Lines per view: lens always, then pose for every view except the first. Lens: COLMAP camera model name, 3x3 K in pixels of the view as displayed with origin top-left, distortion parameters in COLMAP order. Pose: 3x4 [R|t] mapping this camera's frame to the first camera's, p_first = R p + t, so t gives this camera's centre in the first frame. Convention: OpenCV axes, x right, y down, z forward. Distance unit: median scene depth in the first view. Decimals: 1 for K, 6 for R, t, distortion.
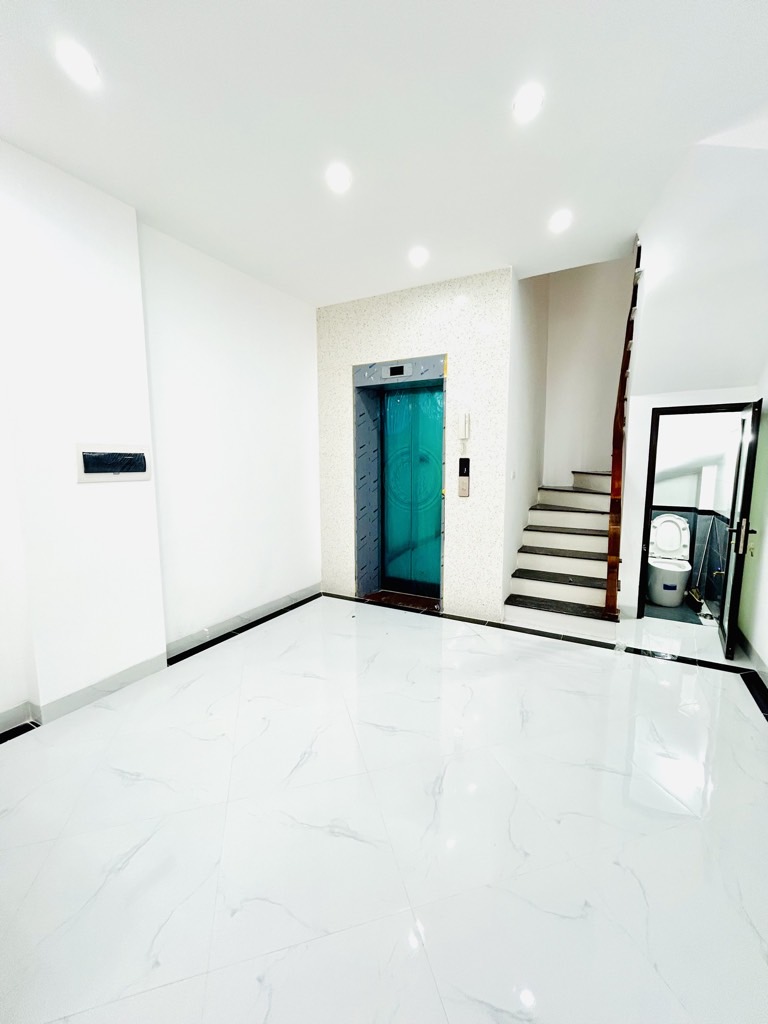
lens RADIAL K [[418.4, 0, 388.7], [0, 418.4, 513.0], [0, 0, 1]] dist [0.012326, 0.000342]
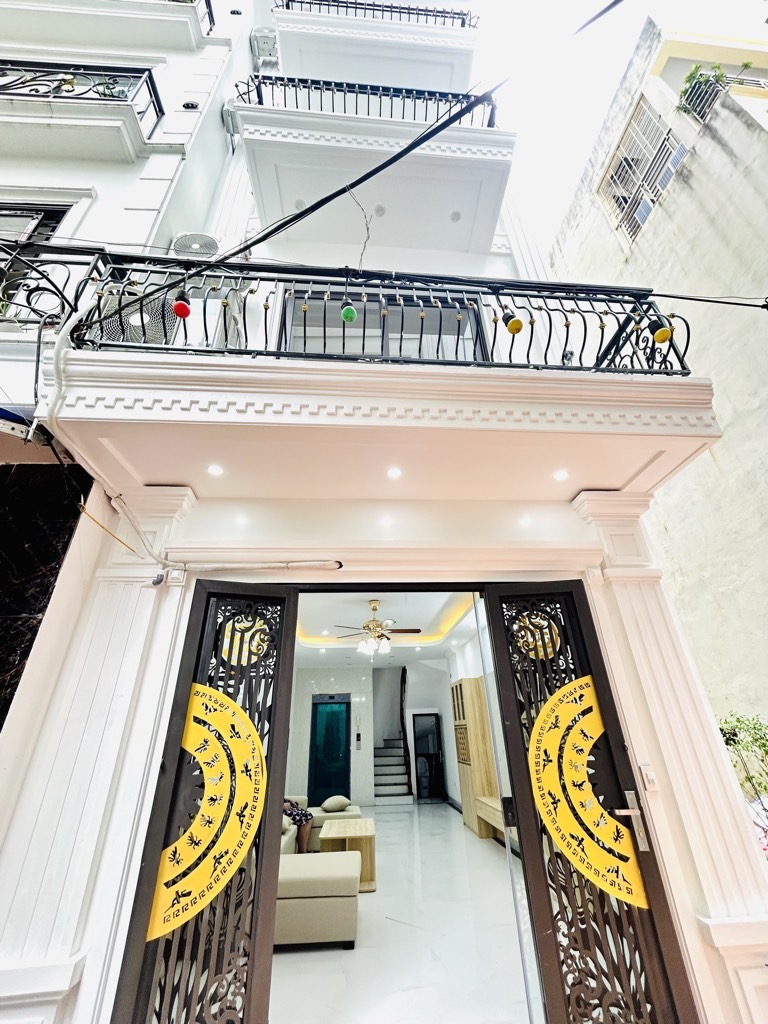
lens RADIAL K [[410.2, 0, 382.6], [0, 410.2, 517.2], [0, 0, 1]] dist [-0.000399, 0.000111]
pose [[0.850729, 0.227381, 0.473876, -0.532599], [0.089512, 0.825734, -0.556911, 0.086394], [-0.517927, 0.516198, 0.682123, -0.681501]]
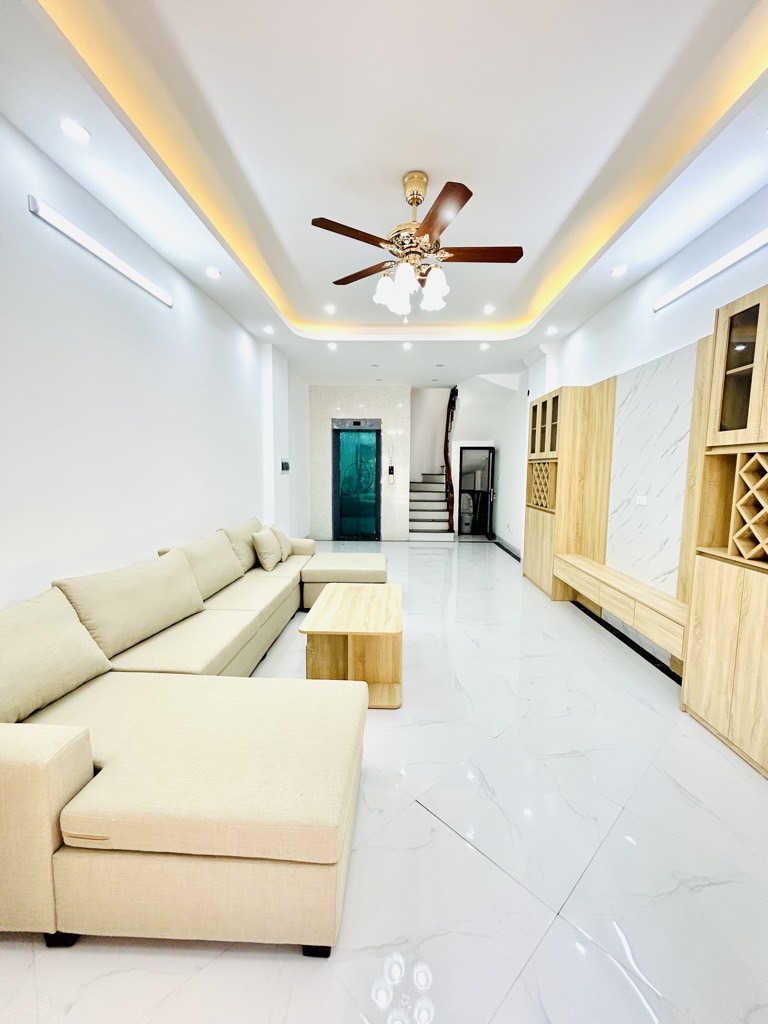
lens RADIAL K [[417.2, 0, 384.0], [0, 417.2, 512.0], [0, 0, 1]] dist [-0.001548, 0.000148]
pose [[0.893092, -0.038825, 0.448195, -0.349339], [0.047409, 0.998844, -0.007944, 0.050496], [-0.447369, 0.028344, 0.893900, -0.383287]]
